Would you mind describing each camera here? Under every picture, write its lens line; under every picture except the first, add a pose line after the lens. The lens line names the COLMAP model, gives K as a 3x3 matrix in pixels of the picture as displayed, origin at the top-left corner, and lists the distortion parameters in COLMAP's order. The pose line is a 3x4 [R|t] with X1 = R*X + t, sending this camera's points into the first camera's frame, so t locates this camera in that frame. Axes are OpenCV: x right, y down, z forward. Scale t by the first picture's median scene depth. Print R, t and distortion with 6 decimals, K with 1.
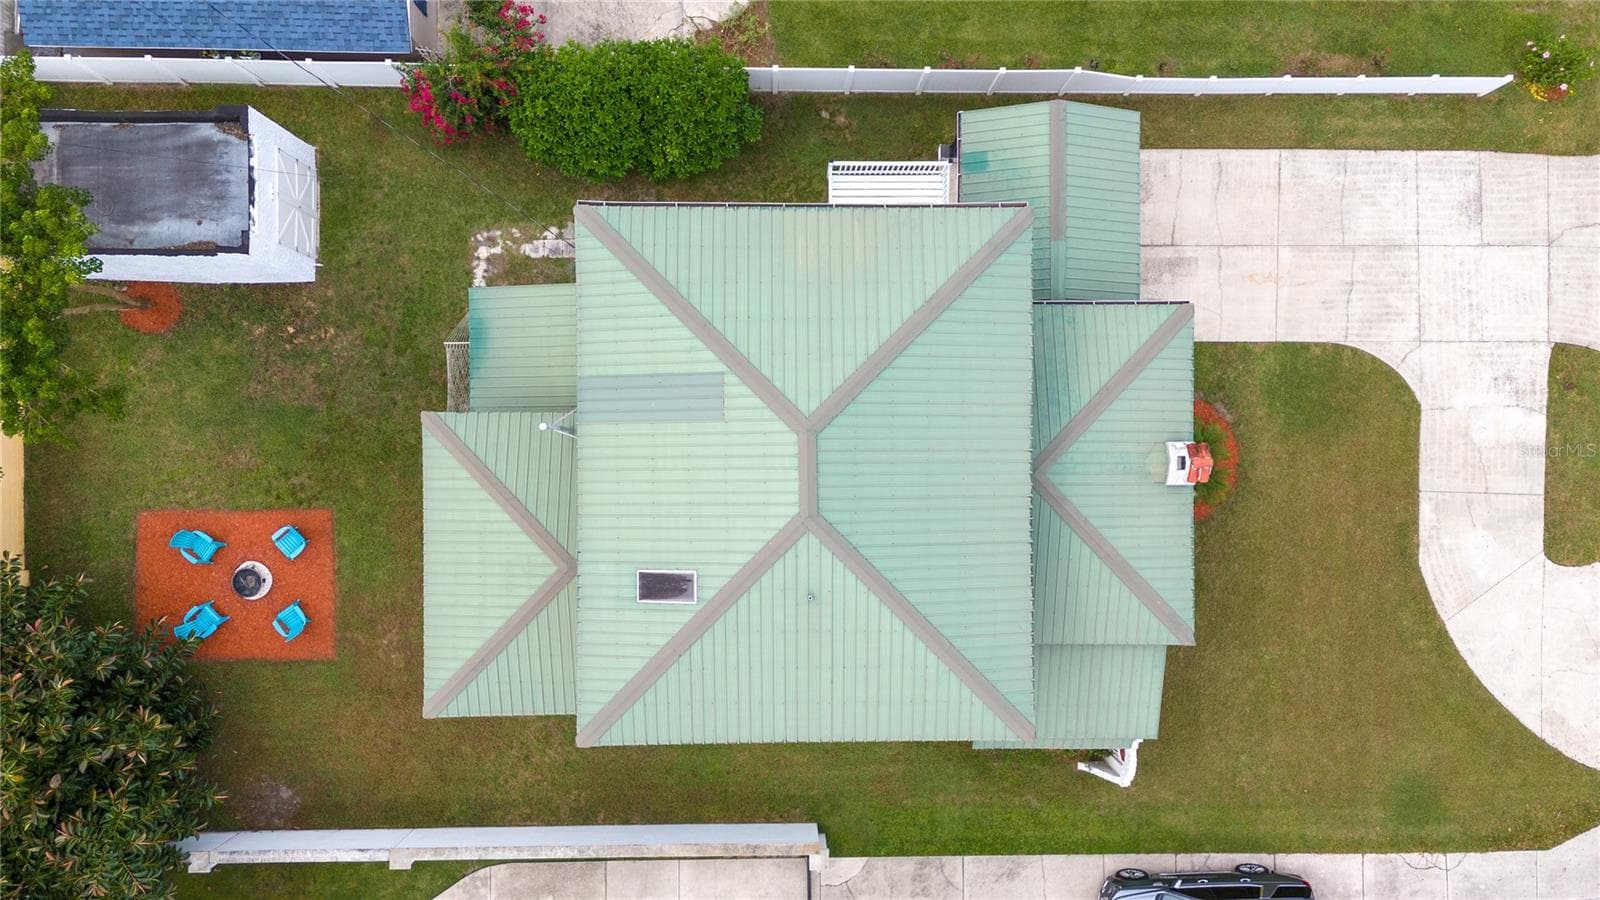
lens RADIAL K [[1232.3, 0, 818.6], [0, 1232.3, 447.2], [0, 0, 1]] dist [0.037874, -0.000766]
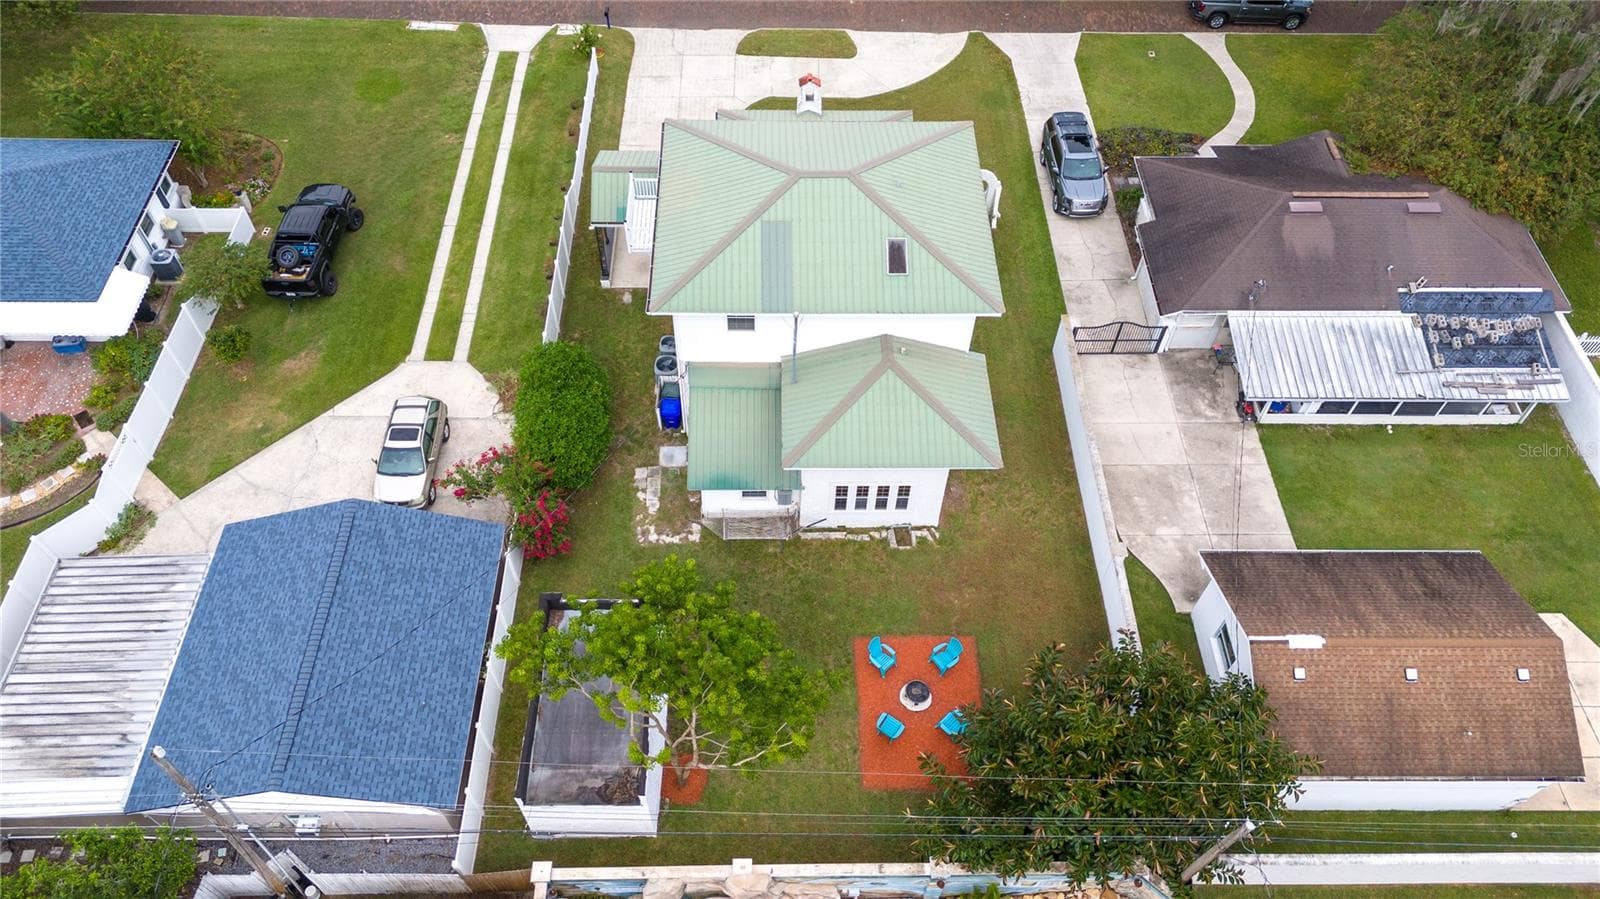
lens RADIAL K [[1114.1, 0, 797.4], [0, 1114.1, 471.3], [0, 0, 1]] dist [0.070095, -0.059129]
pose [[-0.013379, -0.823523, 0.567125, -0.883333], [0.999689, 0.000932, 0.024936, -0.034545], [-0.021064, 0.567282, 0.823254, -0.013690]]
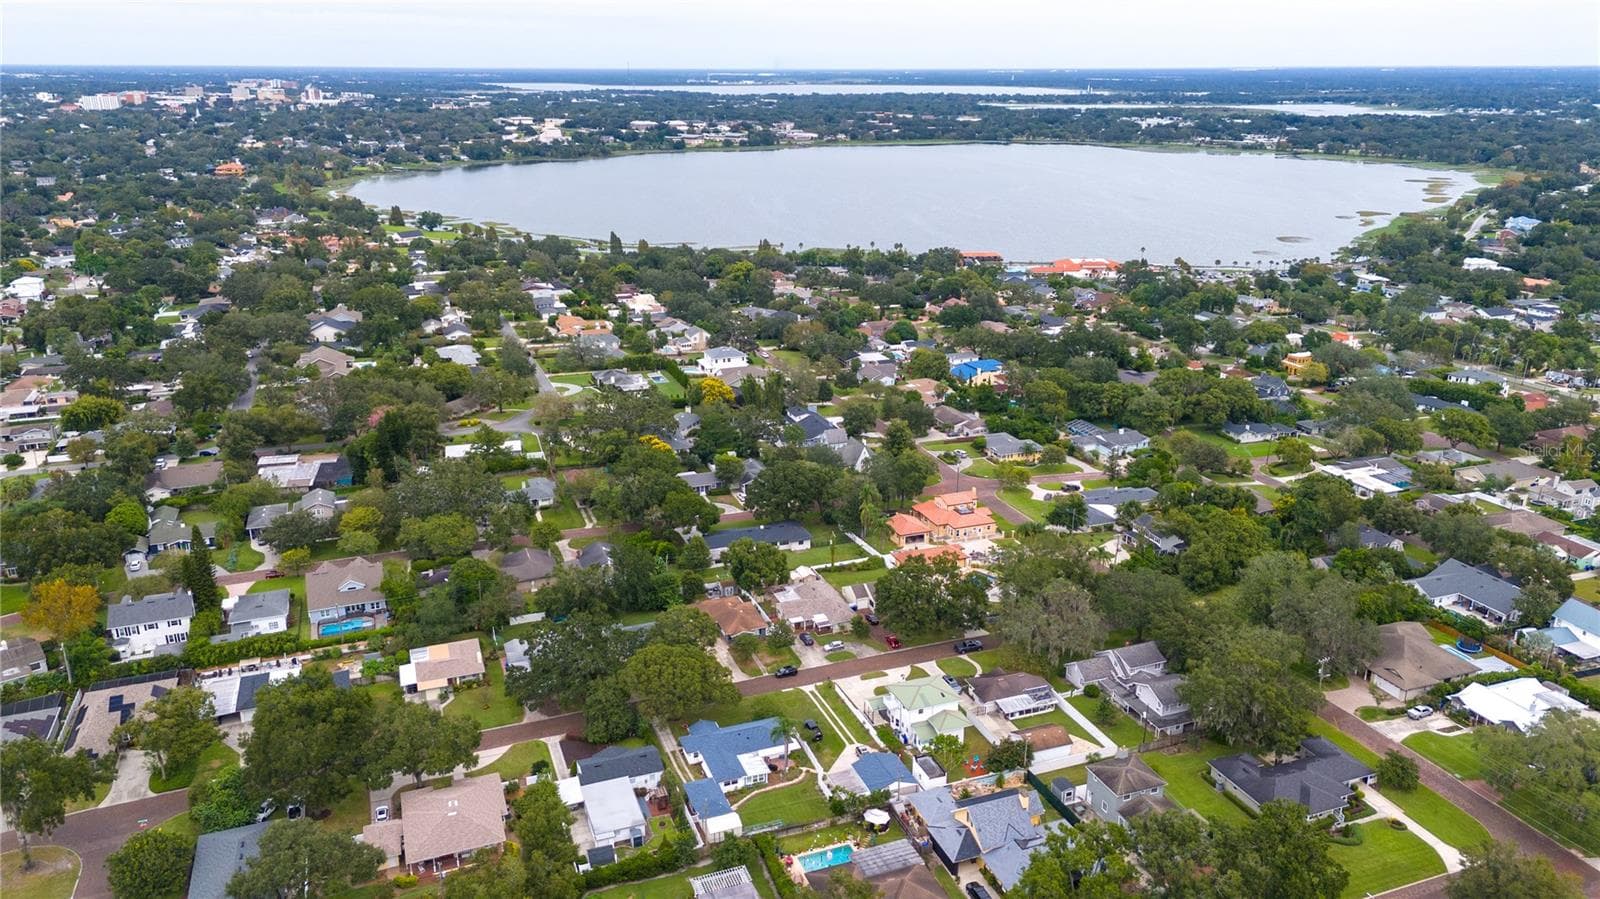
lens RADIAL K [[1114.1, 0, 797.4], [0, 1114.1, 471.3], [0, 0, 1]] dist [0.070095, -0.059129]
pose [[-0.352757, -0.333316, 0.874336, -4.852471], [0.935705, -0.121329, 0.331263, -2.583623], [-0.004333, 0.934976, 0.354685, -2.617088]]
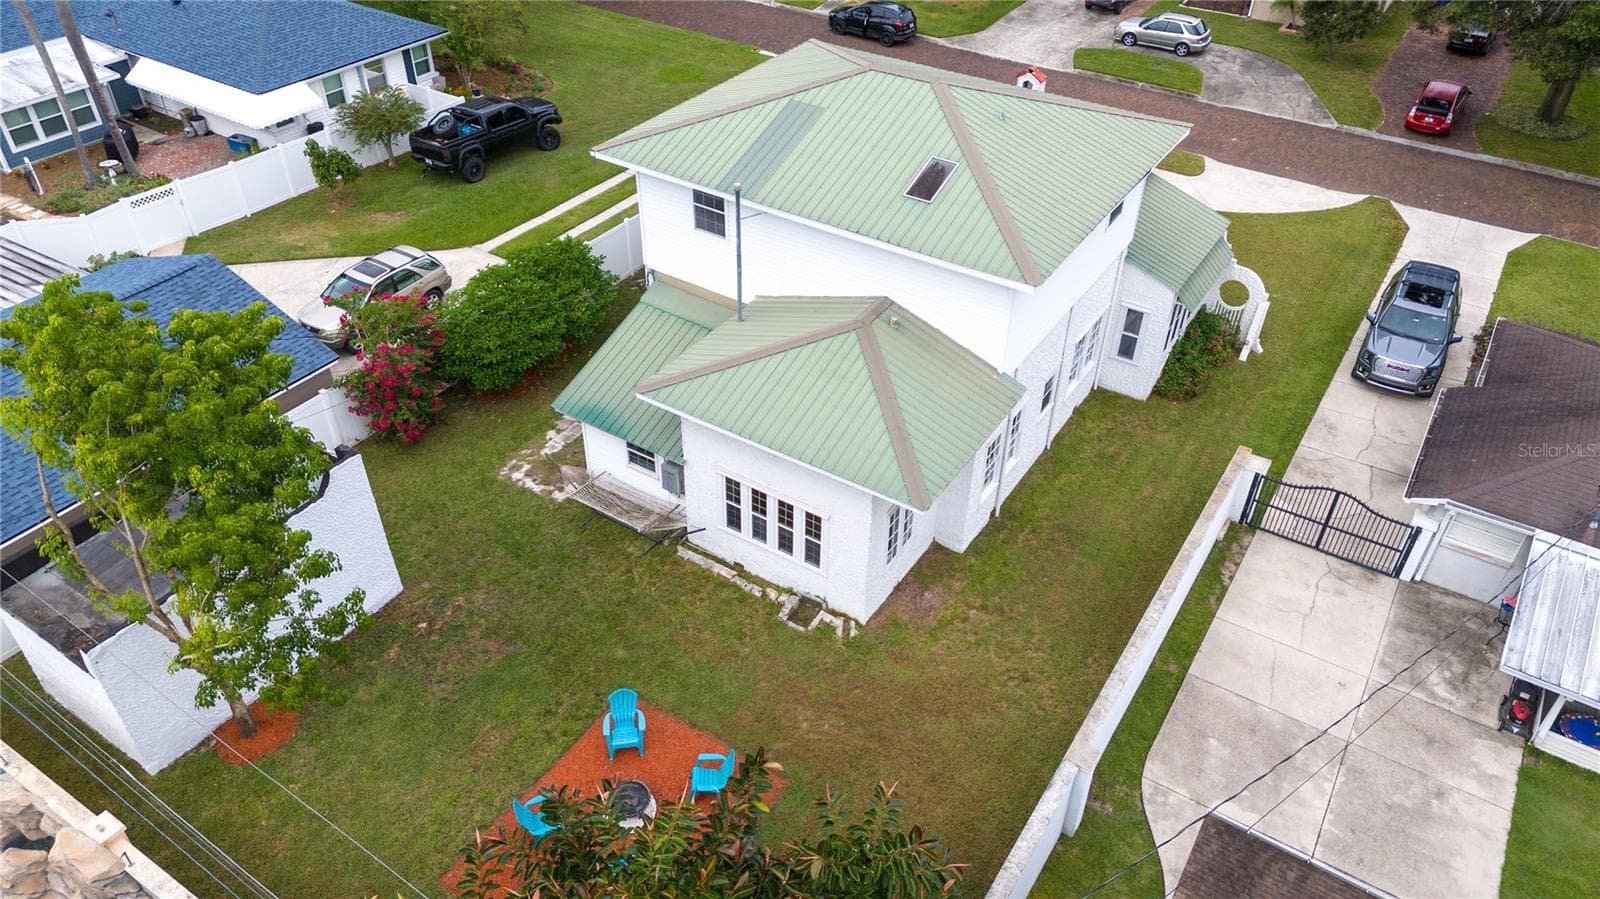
lens RADIAL K [[1114.1, 0, 797.4], [0, 1114.1, 471.3], [0, 0, 1]] dist [0.070095, -0.059129]
pose [[0.546436, -0.536999, 0.642681, -0.704898], [0.837490, 0.354324, -0.416011, 0.380135], [-0.004320, 0.765562, 0.643347, 0.441481]]
